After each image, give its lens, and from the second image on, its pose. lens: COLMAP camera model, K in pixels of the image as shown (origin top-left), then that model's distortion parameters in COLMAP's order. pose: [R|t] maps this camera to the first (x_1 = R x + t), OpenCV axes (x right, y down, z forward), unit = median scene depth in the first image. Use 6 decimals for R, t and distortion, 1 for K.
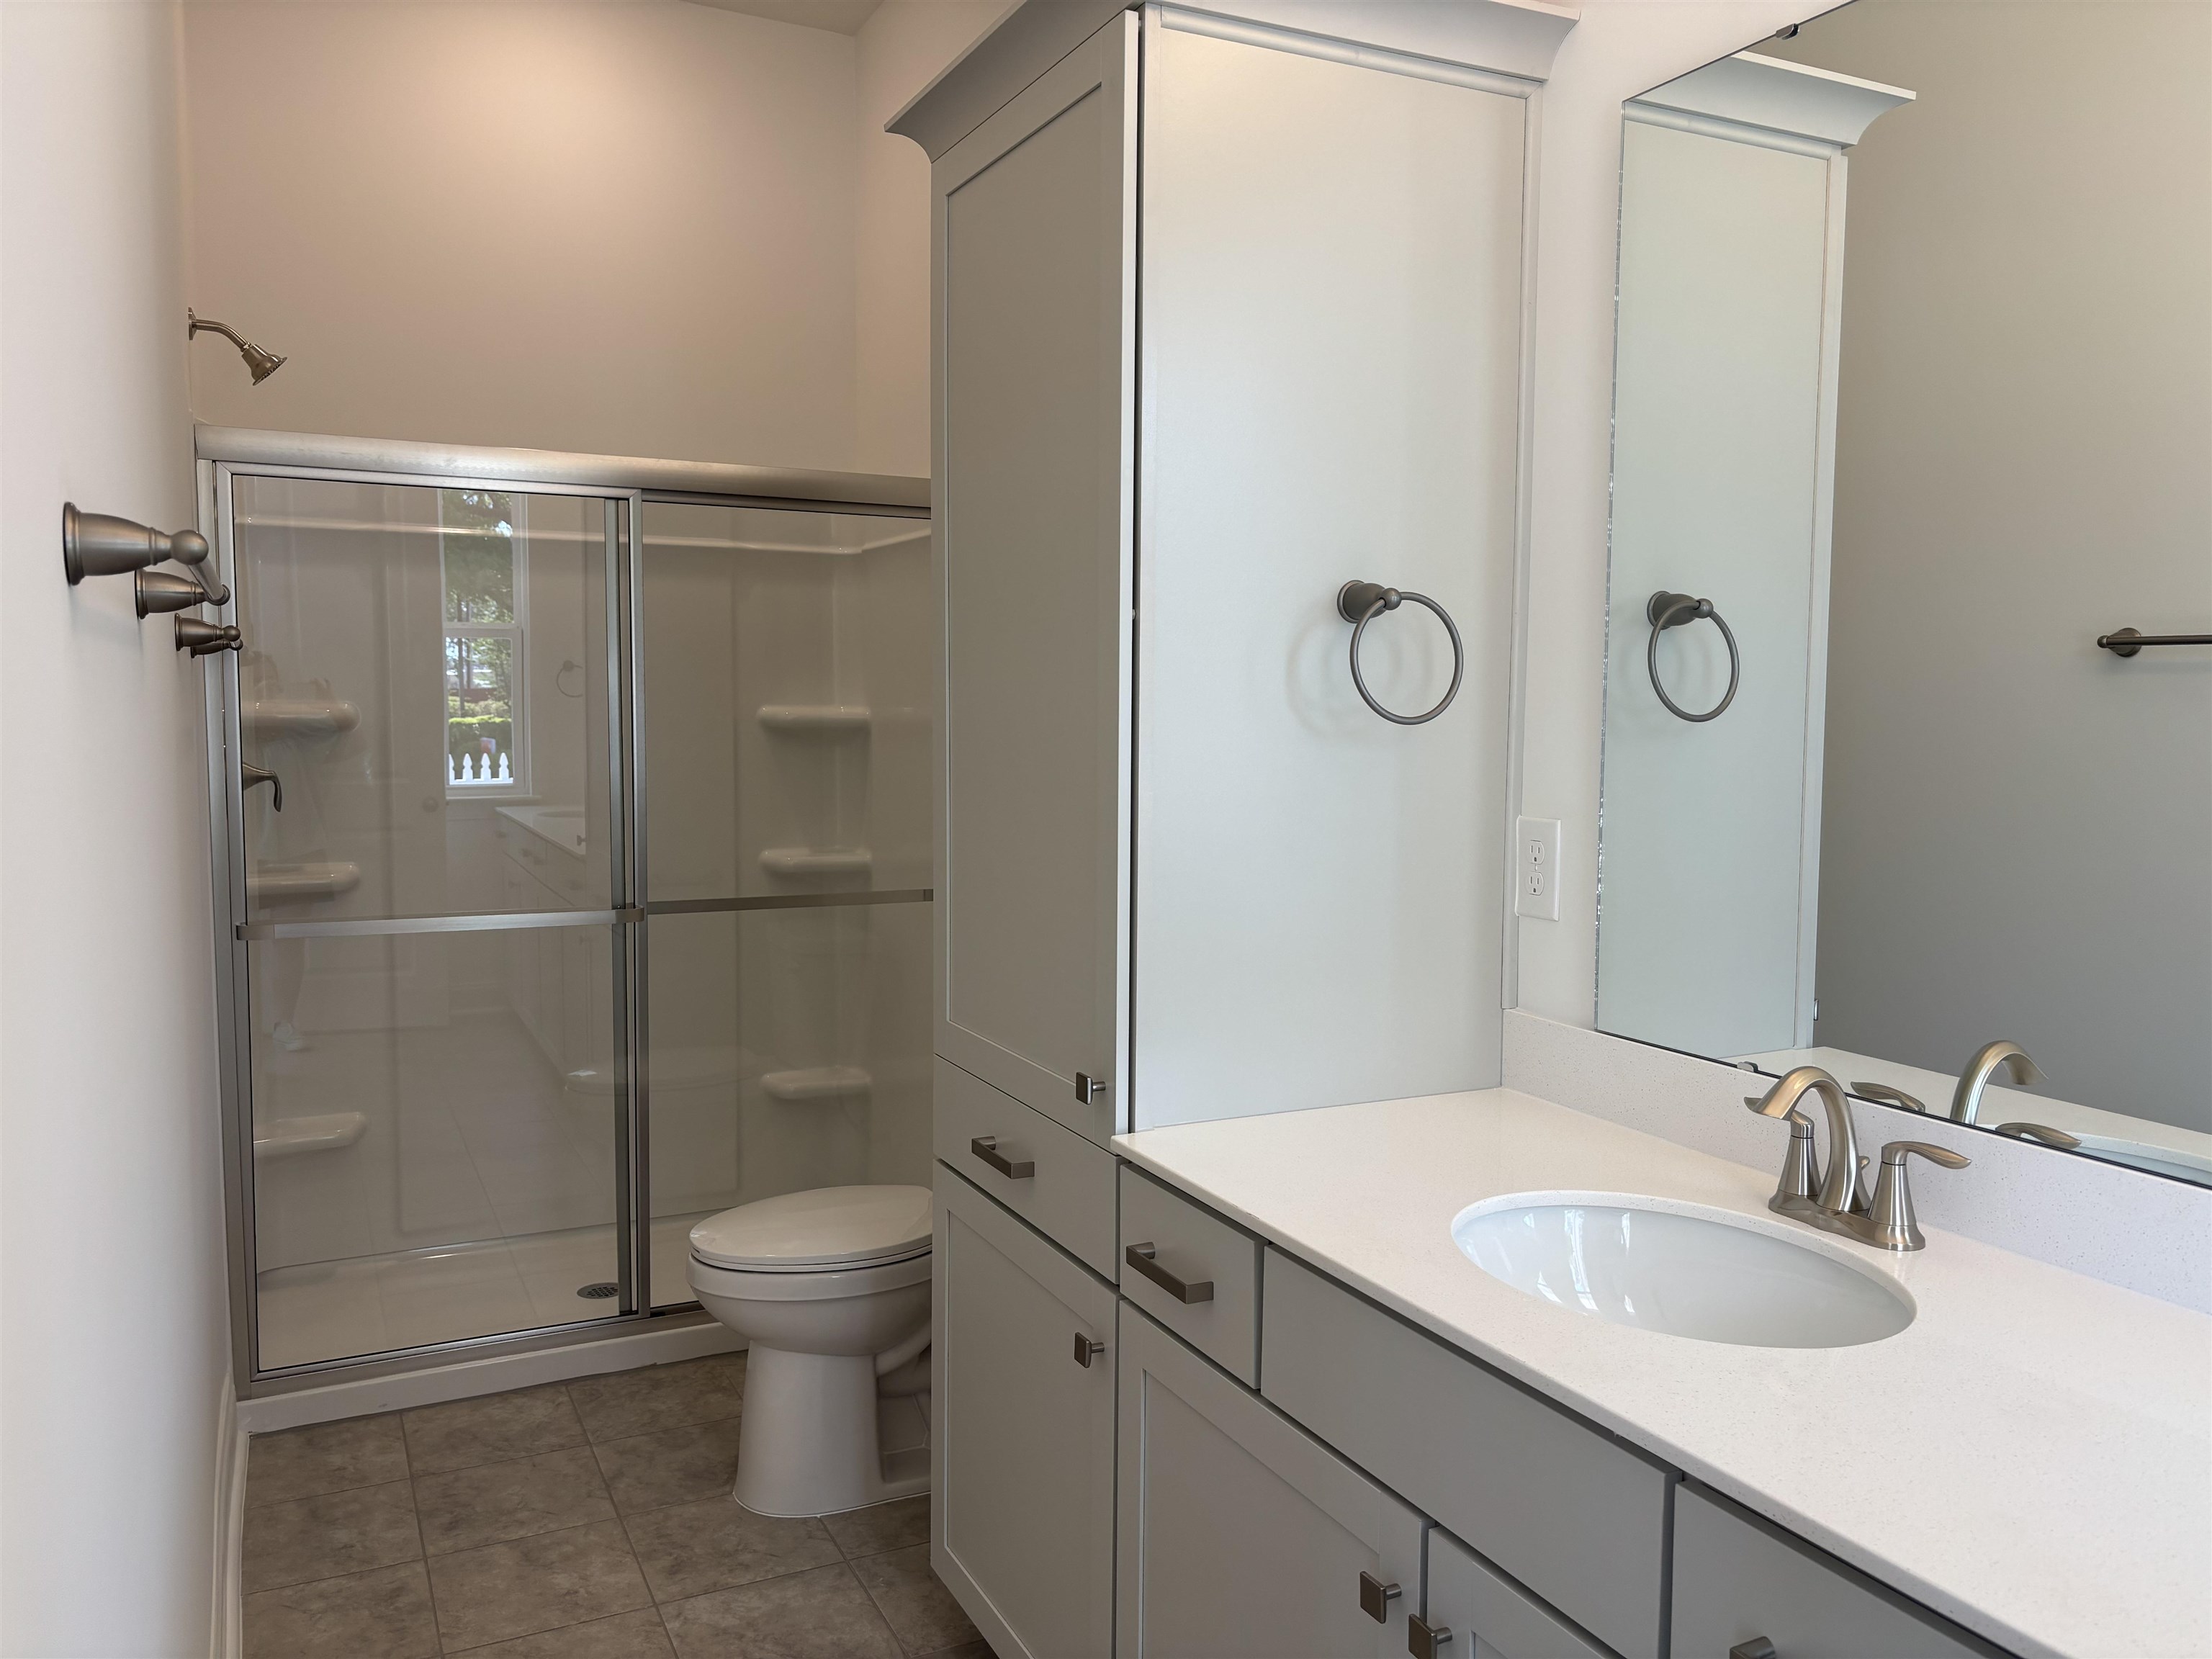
lens RADIAL K [[1665.8, 0, 1122.0], [0, 1665.8, 830.8], [0, 0, 1]] dist [0.054861, -0.065036]
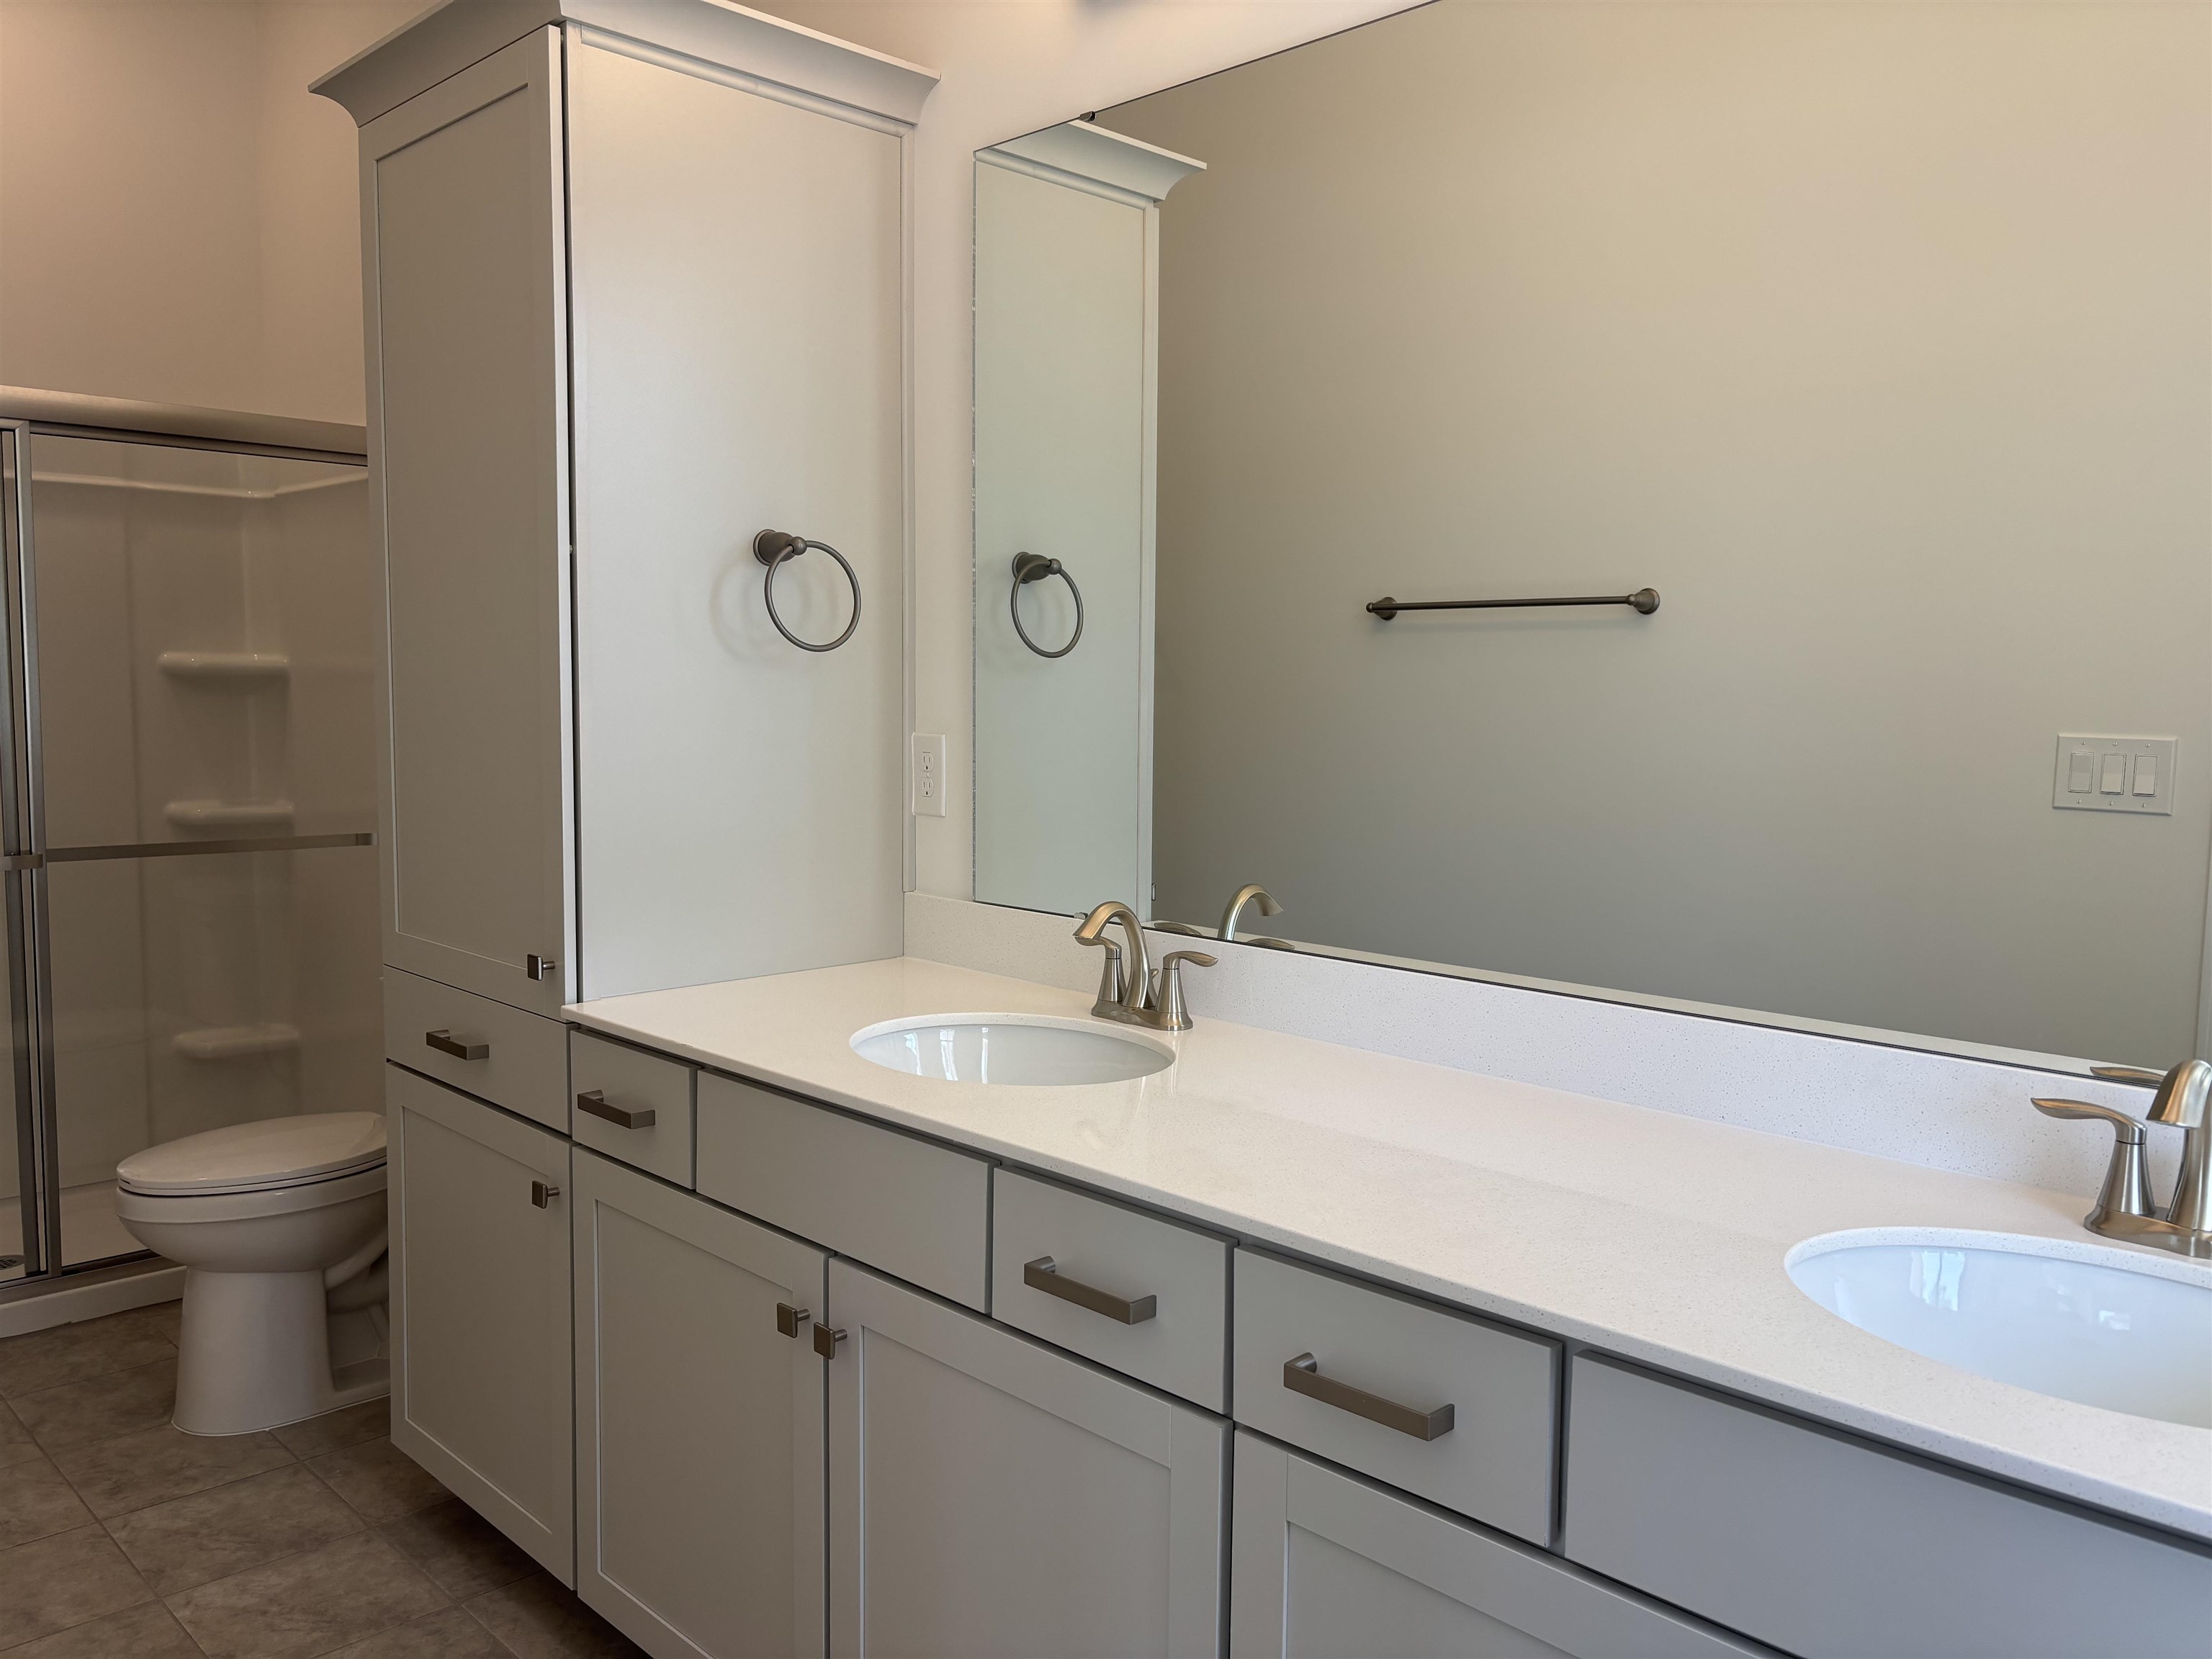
lens RADIAL K [[1665.8, 0, 1123.4], [0, 1665.8, 832.2], [0, 0, 1]] dist [0.054861, -0.065036]
pose [[0.948044, -0.023319, 0.317282, -0.002790], [0.018986, 0.999680, 0.016741, 0.044942], [-0.317571, -0.009847, 0.948183, -0.189315]]
